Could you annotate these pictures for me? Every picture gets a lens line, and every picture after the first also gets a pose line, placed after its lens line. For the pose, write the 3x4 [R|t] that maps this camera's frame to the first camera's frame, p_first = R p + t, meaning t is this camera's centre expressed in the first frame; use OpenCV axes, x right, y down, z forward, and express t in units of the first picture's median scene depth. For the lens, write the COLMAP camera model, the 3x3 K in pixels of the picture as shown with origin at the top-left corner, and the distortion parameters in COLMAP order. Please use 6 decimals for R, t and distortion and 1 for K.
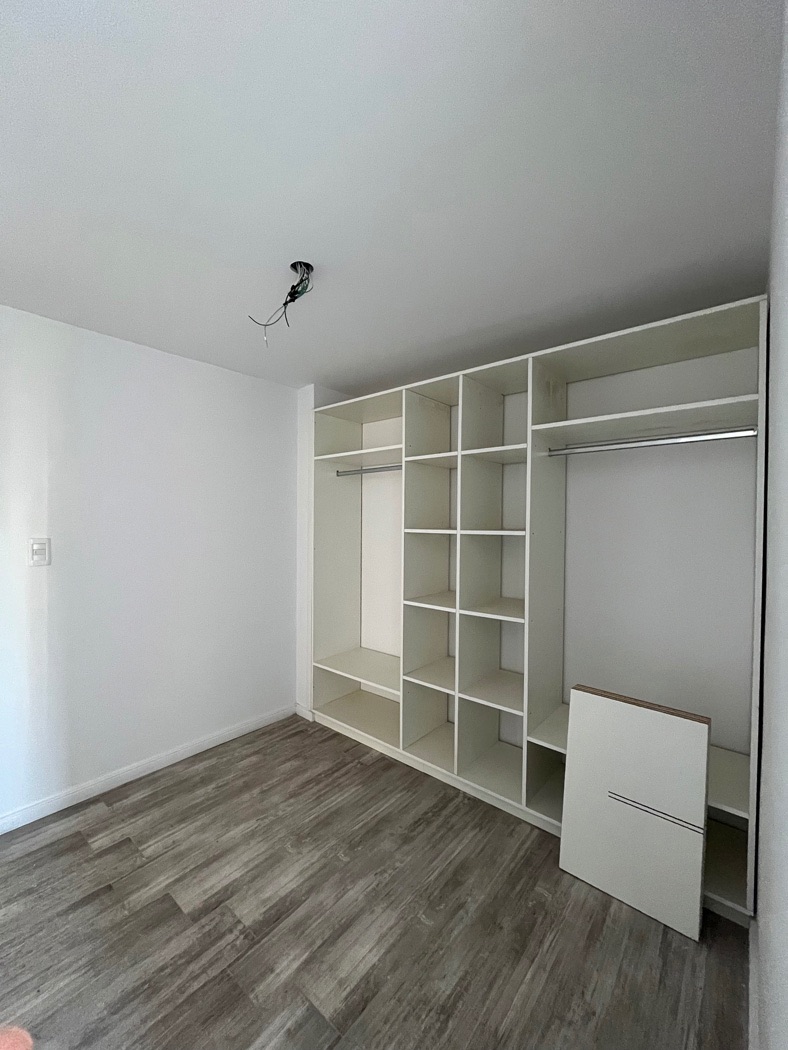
lens RADIAL K [[424.5, 0, 395.6], [0, 424.5, 525.6], [0, 0, 1]] dist [-0.003111, -0.000296]
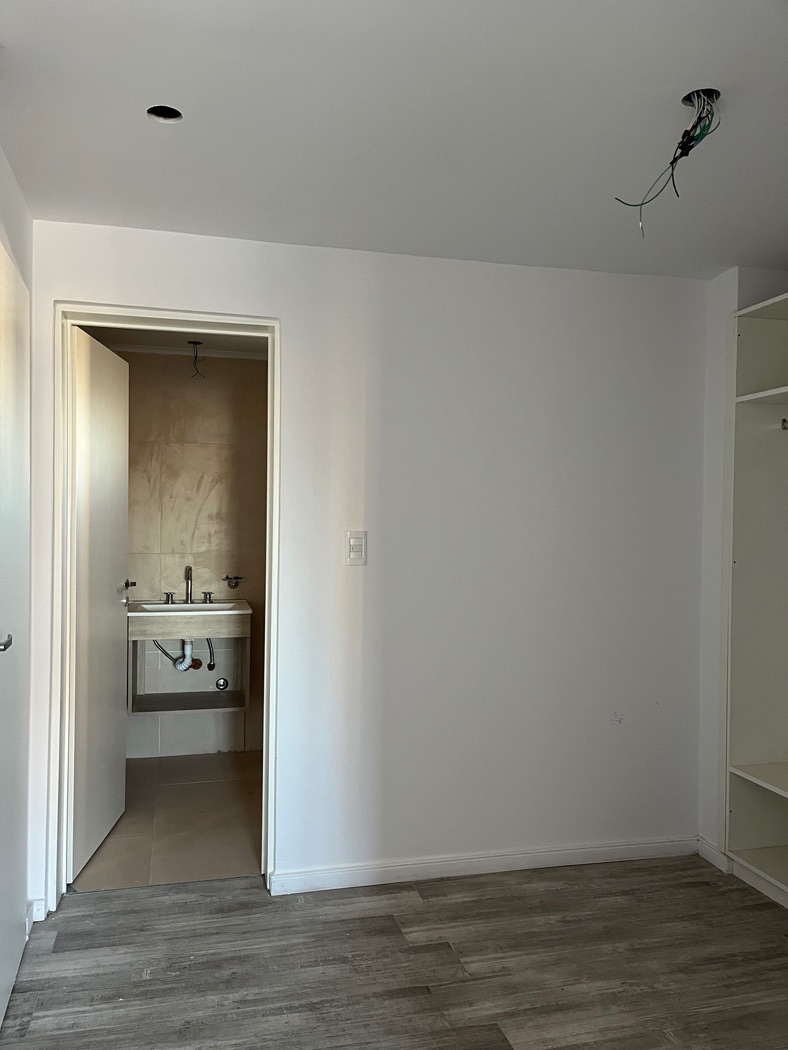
lens RADIAL K [[792.6, 0, 384.0], [0, 792.6, 527.2], [0, 0, 1]] dist [0.067266, -0.093349]
pose [[0.807468, 0.010570, -0.589816, 0.083261], [-0.012682, 0.999919, 0.000557, 0.021743], [0.589774, 0.007030, 0.807537, -0.176319]]
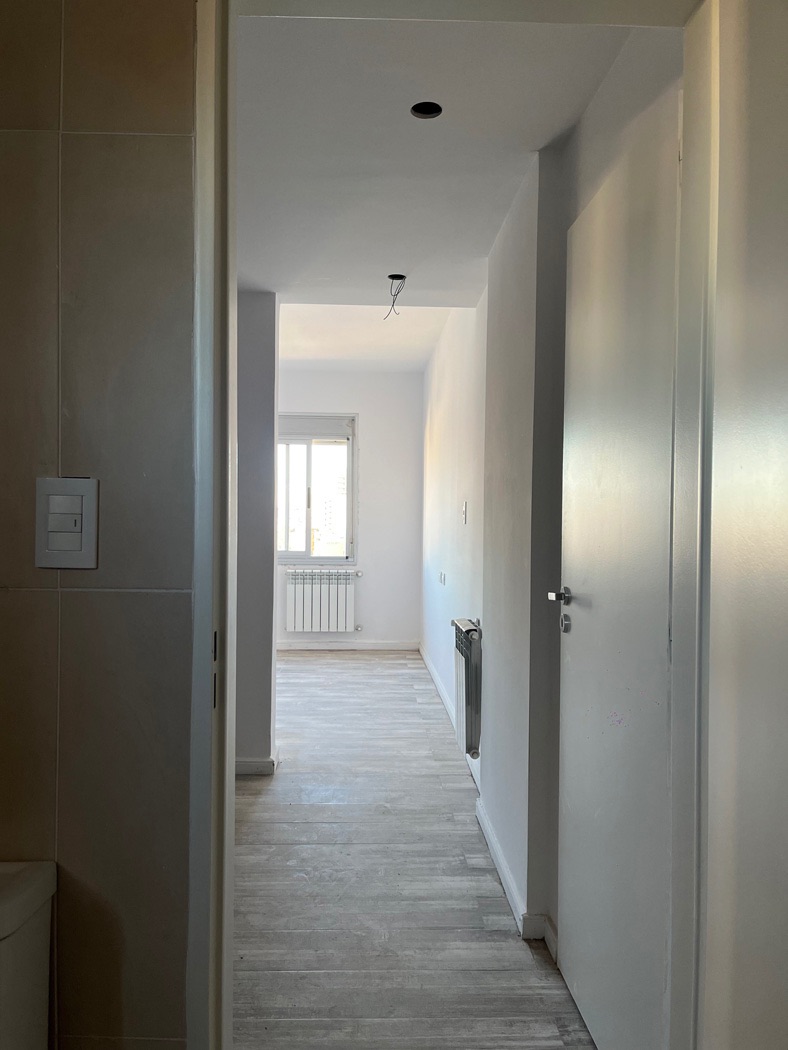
lens RADIAL K [[792.6, 0, 389.6], [0, 792.6, 521.5], [0, 0, 1]] dist [0.067266, -0.093349]
pose [[-0.662871, -0.019858, 0.748470, -1.543979], [-0.007111, 0.999770, 0.020227, 0.048996], [-0.748700, 0.008086, -0.662860, 1.246063]]
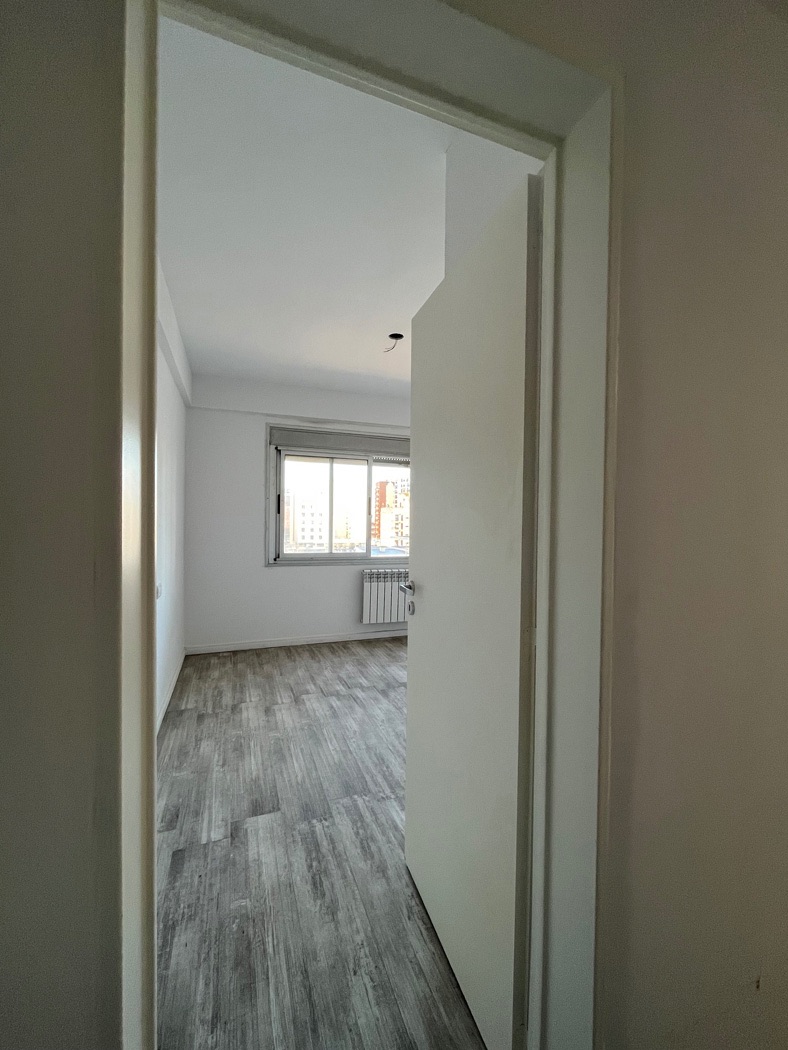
lens RADIAL K [[424.5, 0, 395.9], [0, 424.5, 527.0], [0, 0, 1]] dist [-0.003111, -0.000296]
pose [[-0.864688, -0.024699, 0.501702, 0.313428], [-0.016846, 0.999654, 0.020179, 0.075257], [-0.502027, 0.008996, -0.864805, 1.012880]]
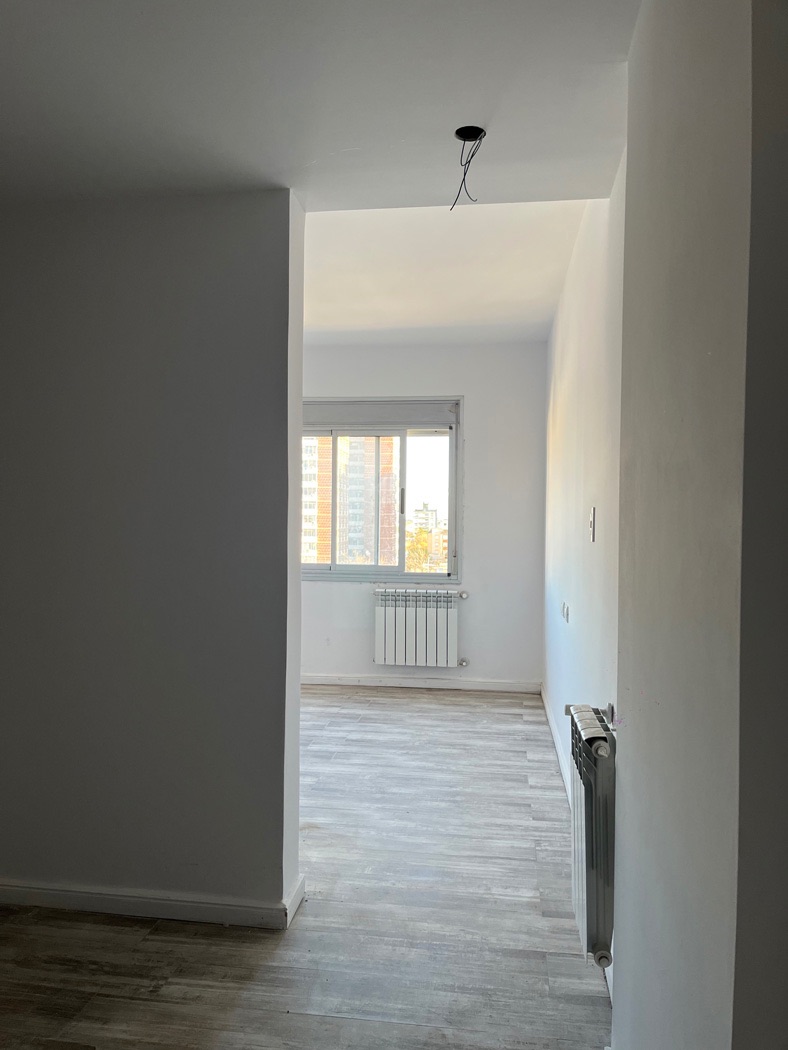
lens RADIAL K [[792.6, 0, 388.8], [0, 792.6, 524.5], [0, 0, 1]] dist [0.067266, -0.093349]
pose [[-0.523174, -0.021630, 0.851951, -1.053742], [-0.003705, 0.999726, 0.023107, 0.035460], [-0.852218, 0.008932, -0.523111, 0.679397]]
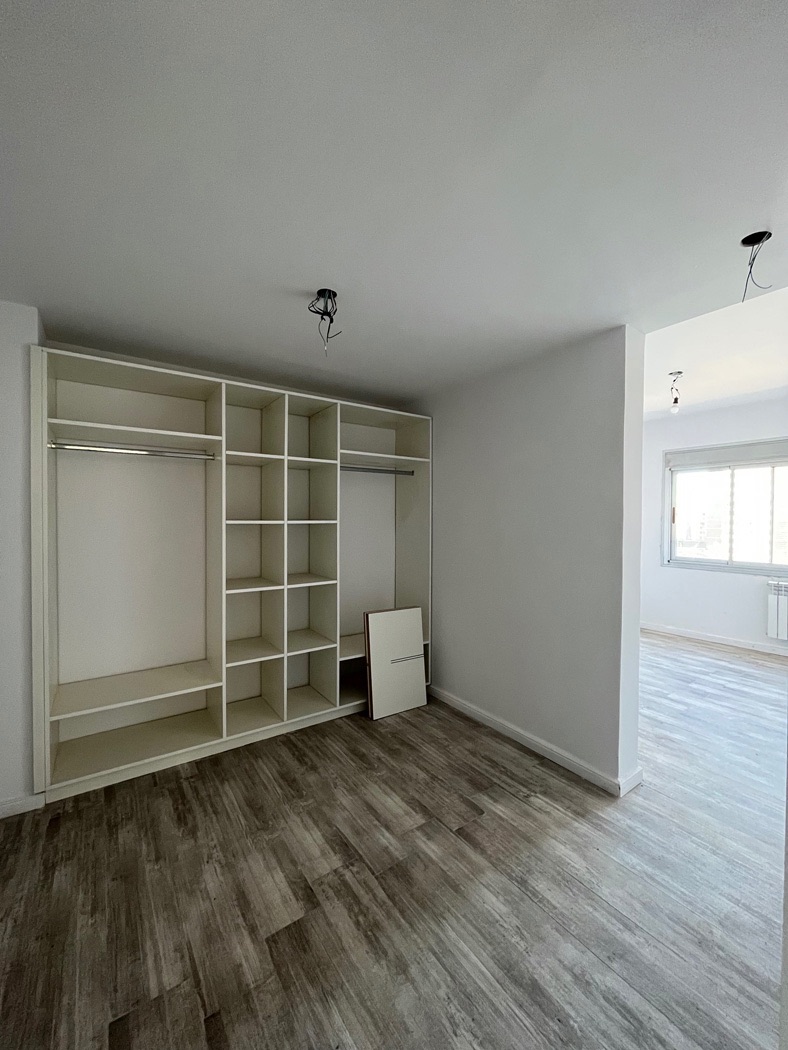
lens RADIAL K [[424.5, 0, 395.3], [0, 424.5, 525.1], [0, 0, 1]] dist [-0.003111, -0.000296]
pose [[0.261301, -0.022908, 0.964986, -1.048805], [0.008237, 0.999735, 0.021503, 0.000014], [-0.965222, 0.002329, 0.261420, 0.416911]]
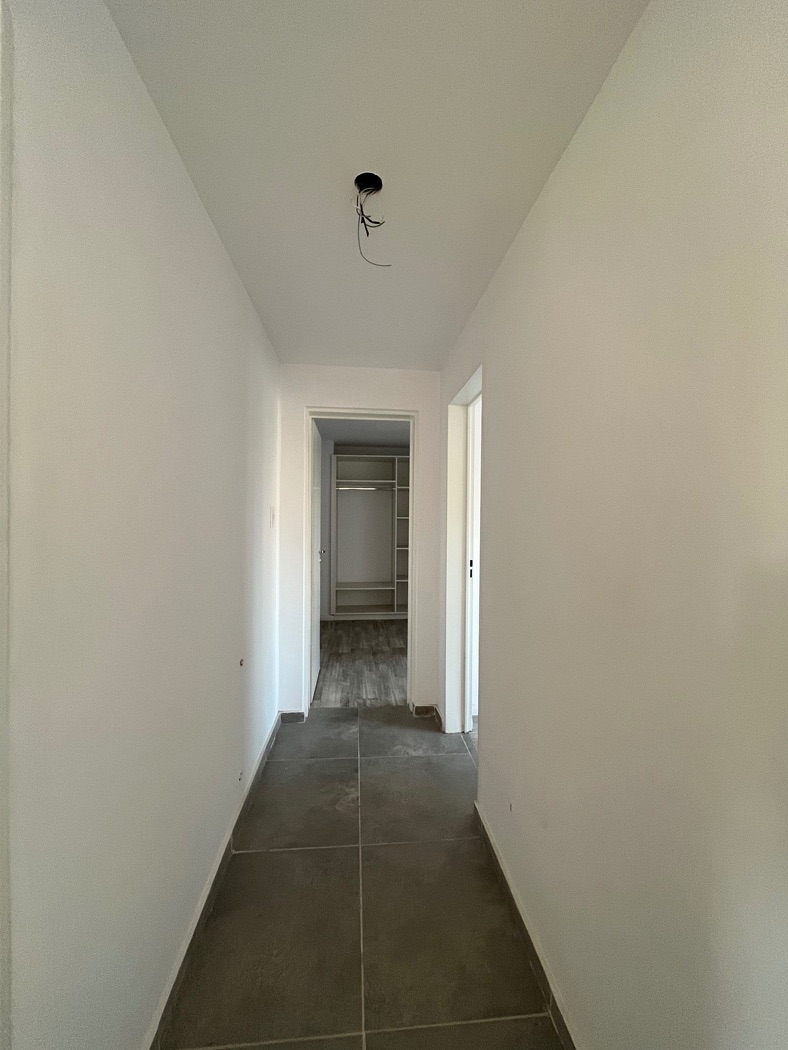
lens RADIAL K [[424.5, 0, 390.6], [0, 424.5, 527.0], [0, 0, 1]] dist [-0.003111, -0.000296]
pose [[0.709608, -0.017063, 0.704391, -2.013379], [0.009326, 0.999847, 0.014824, 0.034505], [-0.704535, -0.003950, 0.709658, -0.770406]]
